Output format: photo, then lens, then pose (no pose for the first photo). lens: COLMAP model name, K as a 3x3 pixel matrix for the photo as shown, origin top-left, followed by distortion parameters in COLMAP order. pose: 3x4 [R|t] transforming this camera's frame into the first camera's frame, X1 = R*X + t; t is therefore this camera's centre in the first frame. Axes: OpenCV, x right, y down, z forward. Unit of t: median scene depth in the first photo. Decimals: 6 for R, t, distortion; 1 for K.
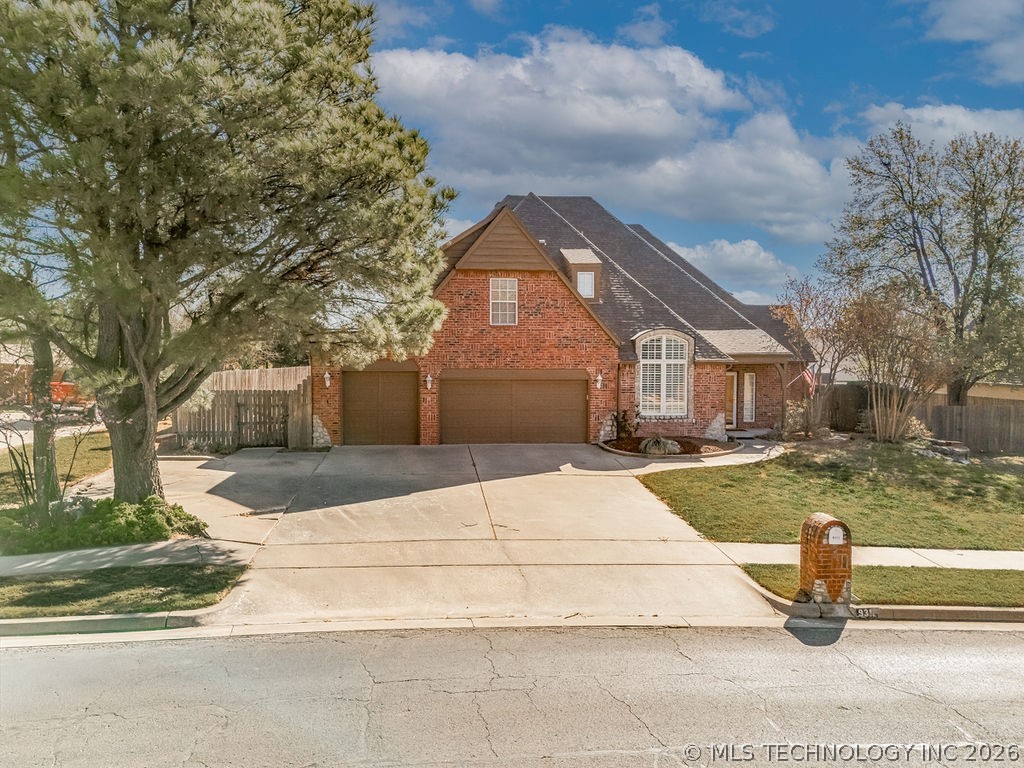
lens RADIAL K [[755.1, 0, 512.8], [0, 755.1, 380.4], [0, 0, 1]] dist [0.084249, -0.091956]
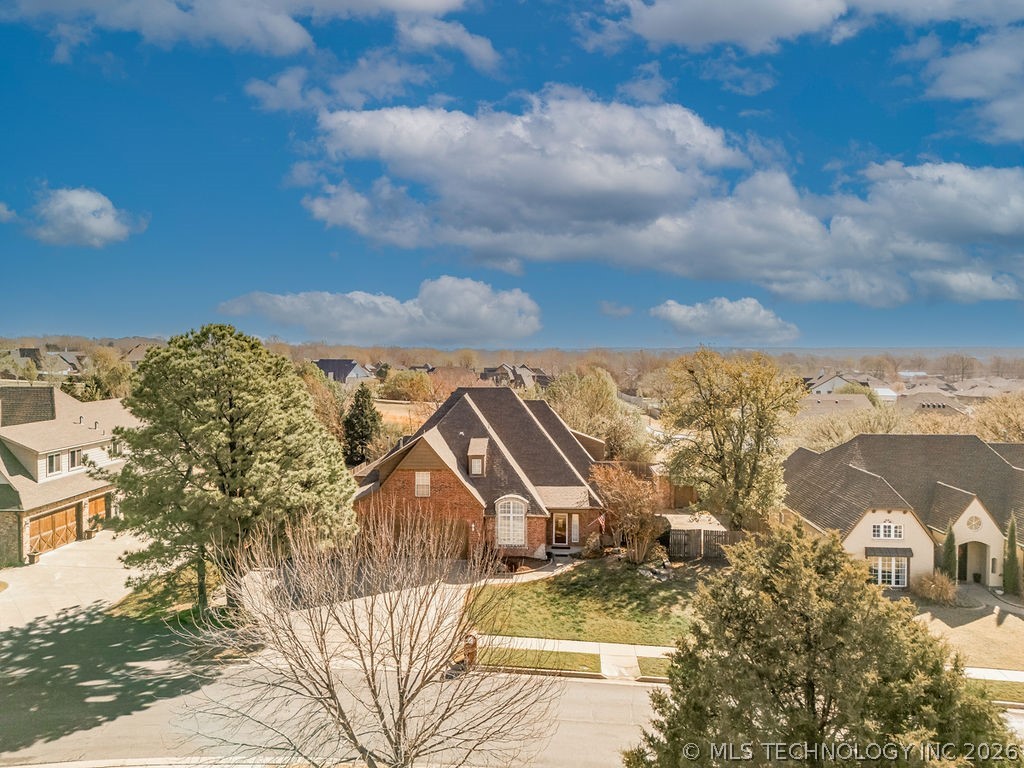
lens RADIAL K [[755.1, 0, 512.8], [0, 755.1, 380.4], [0, 0, 1]] dist [0.084249, -0.091956]
pose [[0.990293, 0.005118, -0.138900, 0.473391], [-0.004352, 0.999974, 0.005815, -0.376271], [0.138926, -0.005154, 0.990289, -0.851261]]
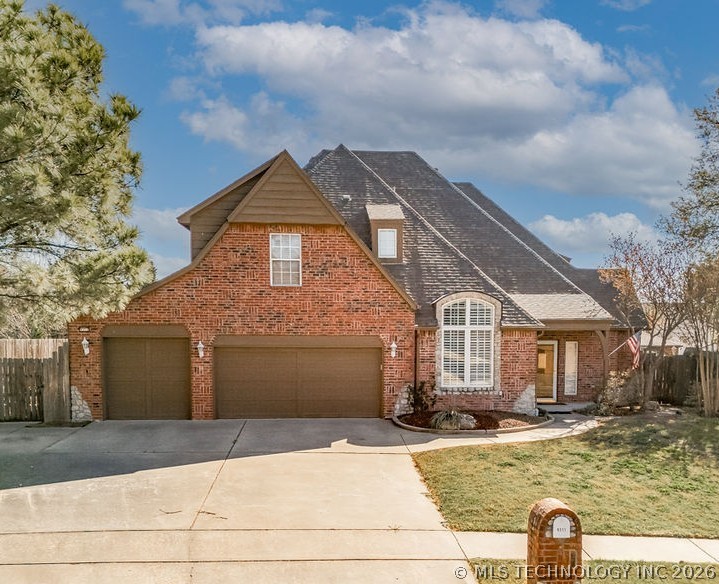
lens RADIAL K [[751.2, 0, 393.3], [0, 751.2, 386.0], [0, 0, 1]] dist [0.108462, -0.207587]
pose [[0.999912, 0.000615, -0.013275, 0.126710], [-0.000141, 0.999365, 0.035632, 0.012920], [0.013288, -0.035627, 0.999277, 0.103161]]
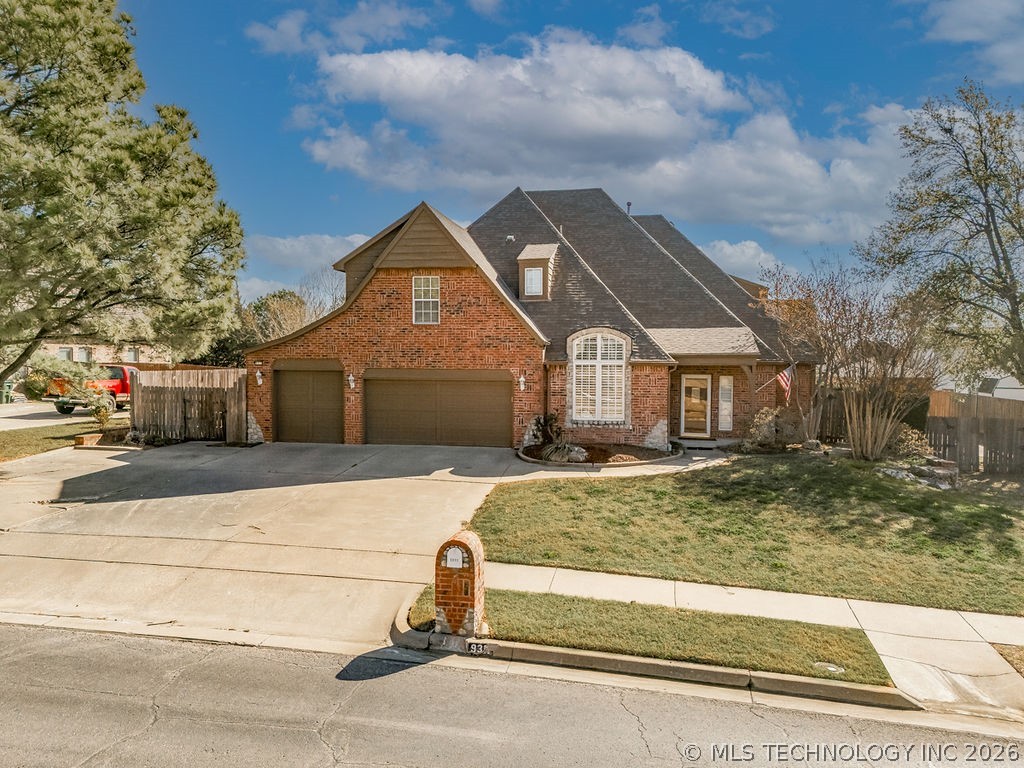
lens RADIAL K [[755.1, 0, 512.8], [0, 755.1, 380.4], [0, 0, 1]] dist [0.084249, -0.091956]
pose [[0.964016, 0.011350, -0.265601, 0.355603], [-0.011894, 0.999929, -0.000439, -0.001274], [0.265577, 0.003582, 0.964083, 0.085257]]
